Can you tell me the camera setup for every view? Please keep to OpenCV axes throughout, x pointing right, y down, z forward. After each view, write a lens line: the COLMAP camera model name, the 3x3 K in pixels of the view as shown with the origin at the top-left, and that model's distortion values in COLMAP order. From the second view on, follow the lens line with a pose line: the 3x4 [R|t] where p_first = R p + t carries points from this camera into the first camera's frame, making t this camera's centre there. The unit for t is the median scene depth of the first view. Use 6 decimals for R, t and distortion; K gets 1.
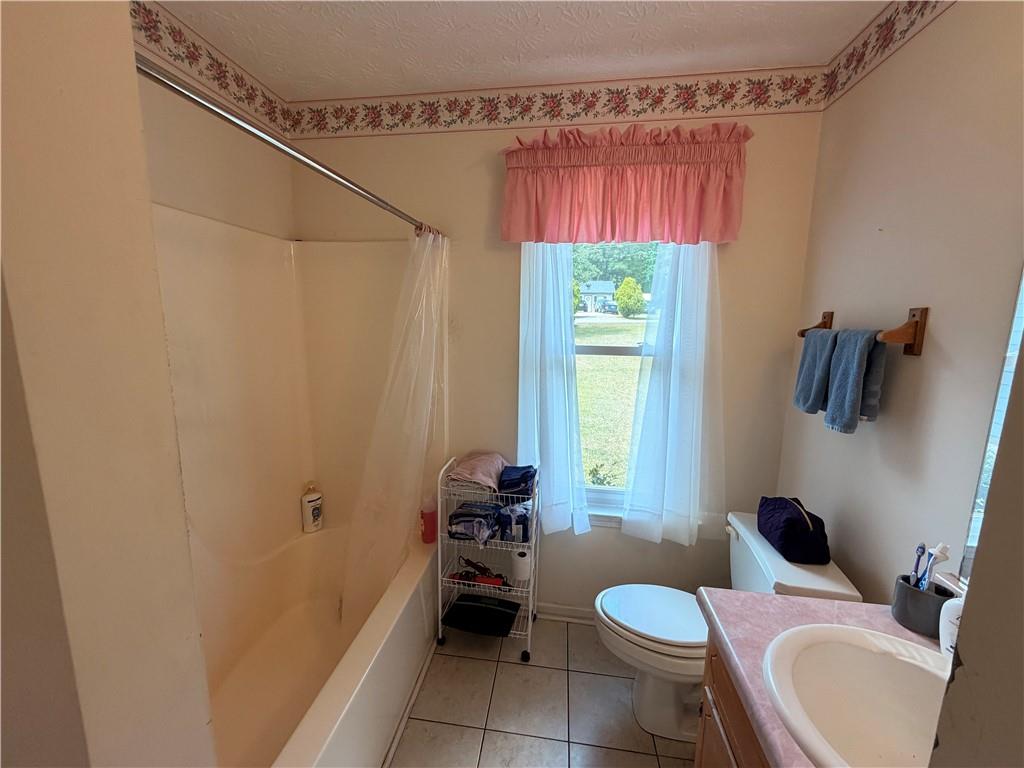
lens RADIAL K [[406.7, 0, 510.2], [0, 406.7, 380.1], [0, 0, 1]] dist [-0.001411, -0.000279]
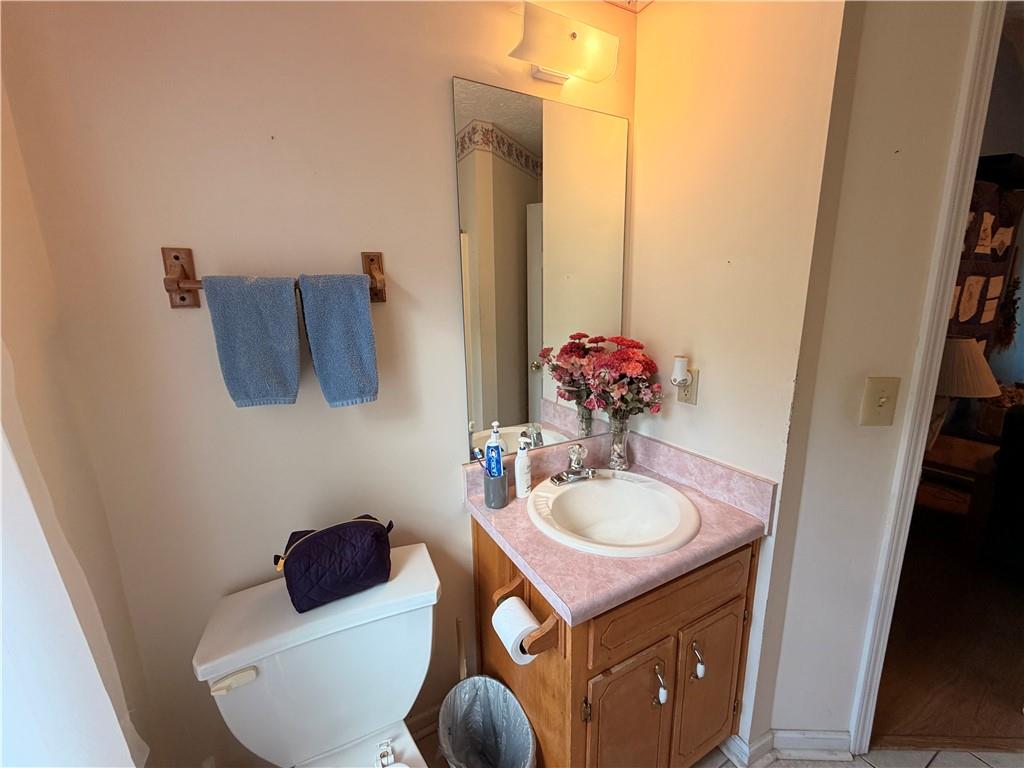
lens RADIAL K [[406.7, 0, 515.2], [0, 406.7, 385.6], [0, 0, 1]] dist [-0.001411, -0.000279]
pose [[-0.596997, -0.163690, 0.785366, 0.001465], [0.132739, 0.945314, 0.297928, -0.112850], [-0.791185, 0.282111, -0.542622, 1.262851]]
